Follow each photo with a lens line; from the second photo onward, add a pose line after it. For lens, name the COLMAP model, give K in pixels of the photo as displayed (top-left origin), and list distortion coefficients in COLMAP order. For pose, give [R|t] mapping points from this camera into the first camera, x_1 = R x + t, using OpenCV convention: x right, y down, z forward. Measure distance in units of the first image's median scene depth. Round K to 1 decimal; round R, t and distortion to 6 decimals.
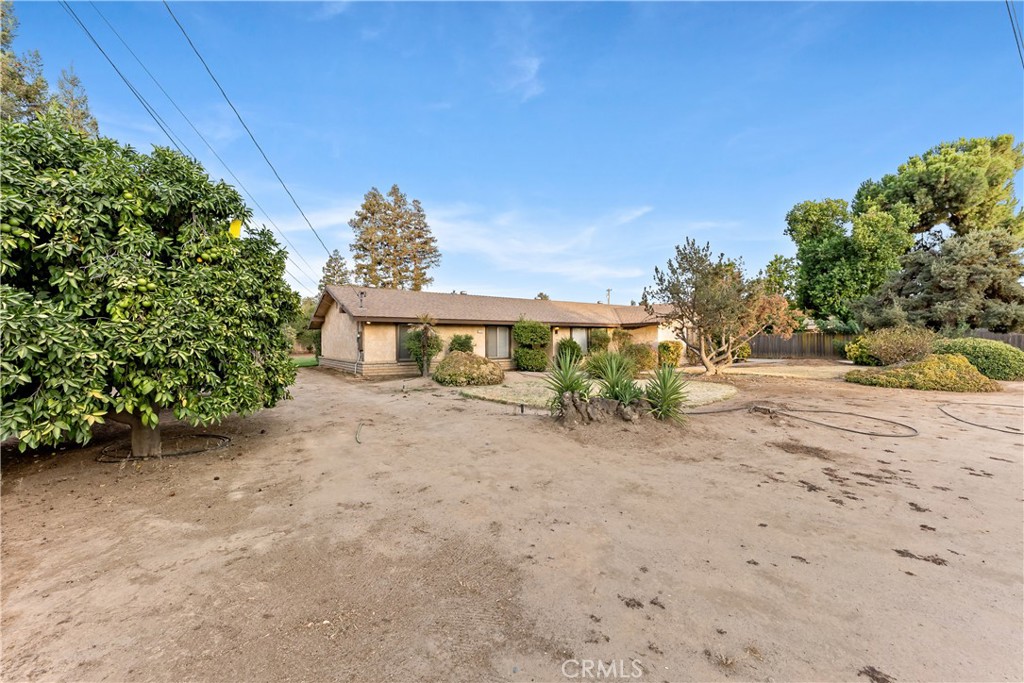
lens RADIAL K [[415.4, 0, 511.7], [0, 415.4, 339.9], [0, 0, 1]] dist [-0.001612, -0.000098]
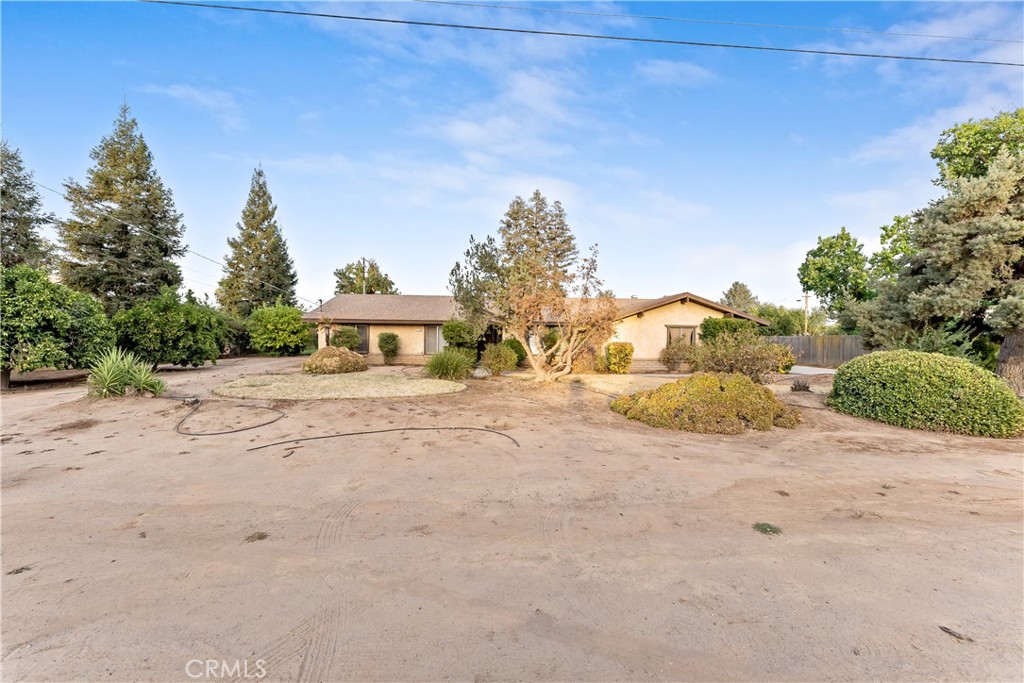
lens RADIAL K [[415.4, 0, 511.6], [0, 415.4, 339.1], [0, 0, 1]] dist [-0.001612, -0.000098]
pose [[0.845071, 0.020266, -0.534269, 0.249159], [-0.013328, 0.999769, 0.016842, -0.006147], [0.534487, -0.007112, 0.845147, 0.056234]]
